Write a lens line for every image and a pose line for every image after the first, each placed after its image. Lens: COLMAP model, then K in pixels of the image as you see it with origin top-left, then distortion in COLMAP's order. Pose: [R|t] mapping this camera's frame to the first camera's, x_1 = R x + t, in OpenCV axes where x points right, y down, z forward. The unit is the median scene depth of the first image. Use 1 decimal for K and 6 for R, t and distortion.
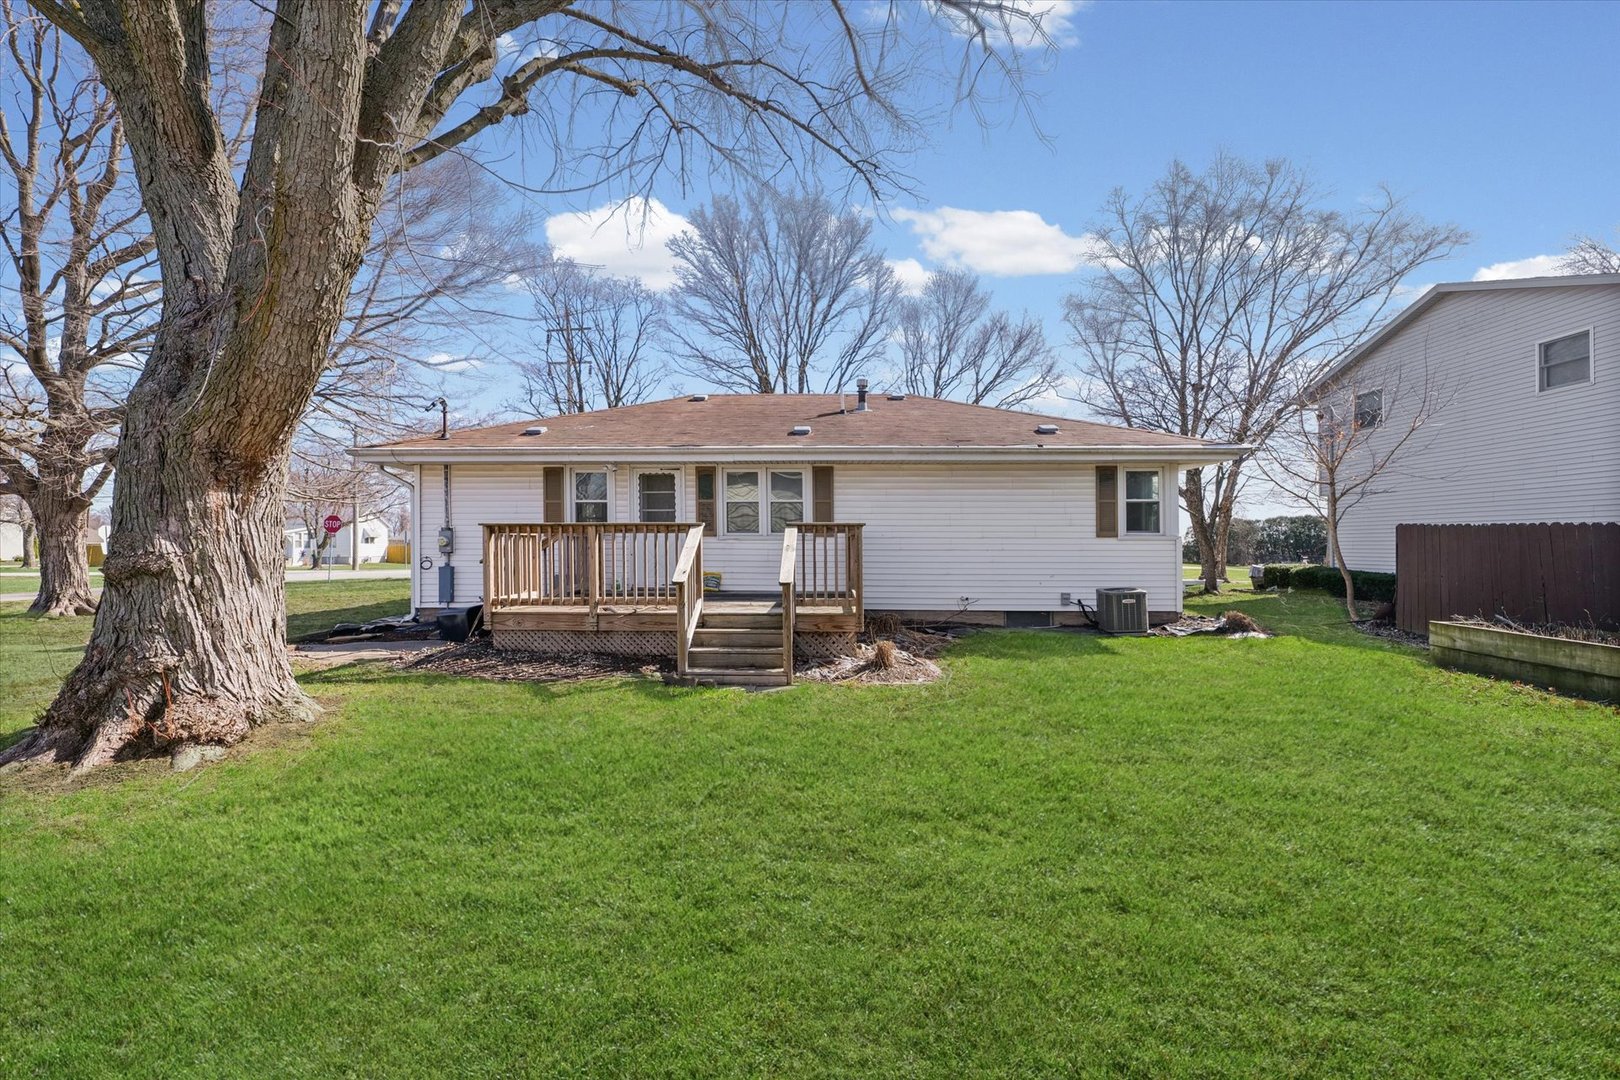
lens RADIAL K [[672.7, 0, 812.5], [0, 672.7, 555.5], [0, 0, 1]] dist [-0.002262, -0.000379]
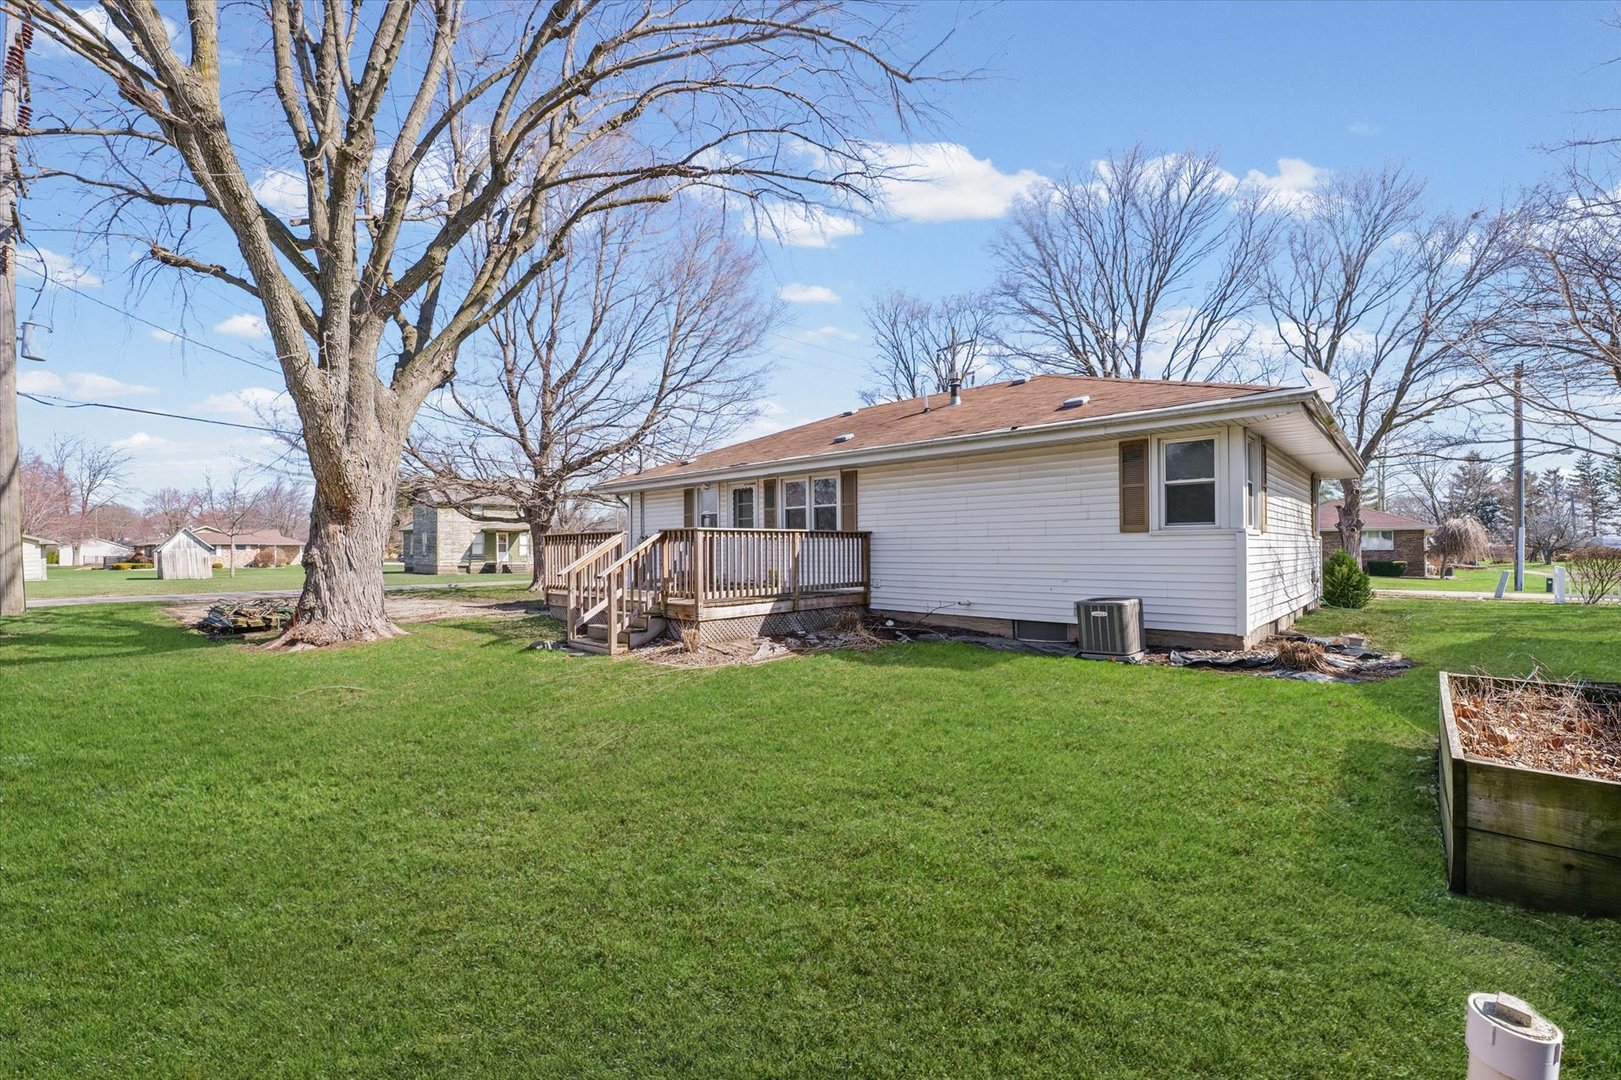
lens RADIAL K [[659.5, 0, 795.5], [0, 659.5, 561.7], [0, 0, 1]] dist [-0.011329, -0.000041]
pose [[0.752860, 0.005870, -0.658154, 0.638834], [-0.000500, 0.999965, 0.008347, 0.000585], [0.658180, -0.005955, 0.752837, 0.172509]]
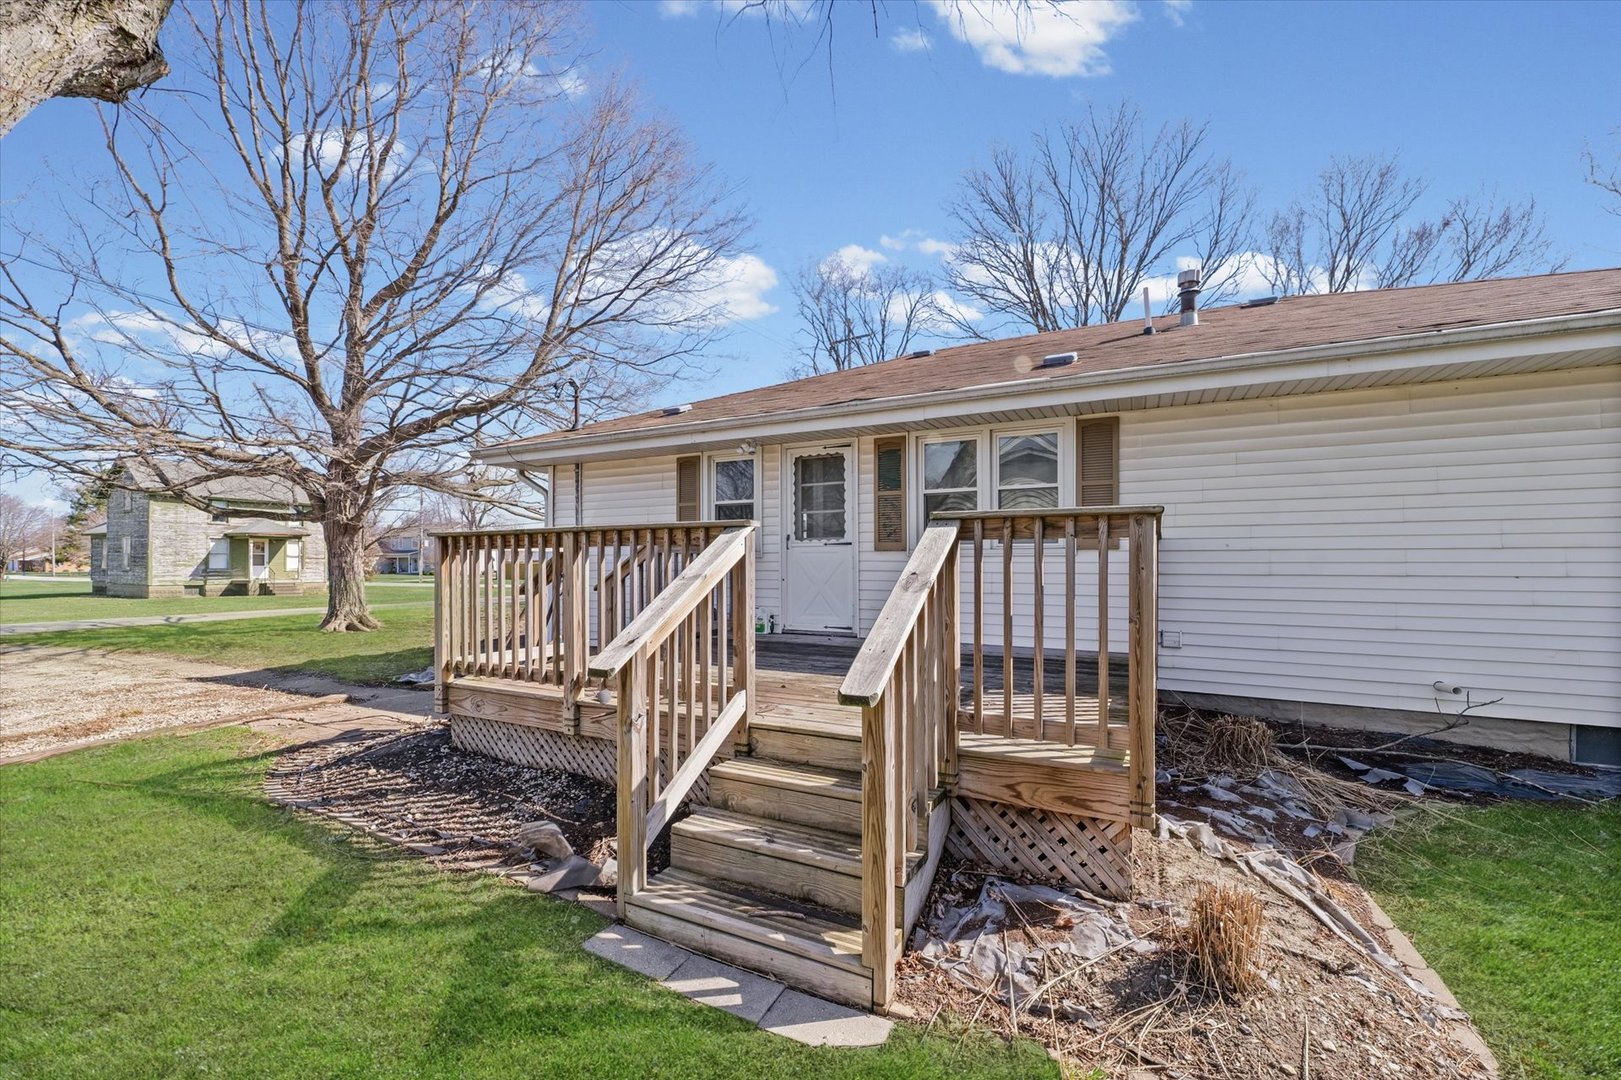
lens RADIAL K [[681.8, 0, 803.4], [0, 681.8, 570.7], [0, 0, 1]] dist [-0.002482, 0.000021]
pose [[0.897669, 0.002419, -0.440664, 0.046036], [-0.002356, 0.999997, 0.000690, -0.010905], [0.440664, 0.000419, 0.897672, 0.414996]]
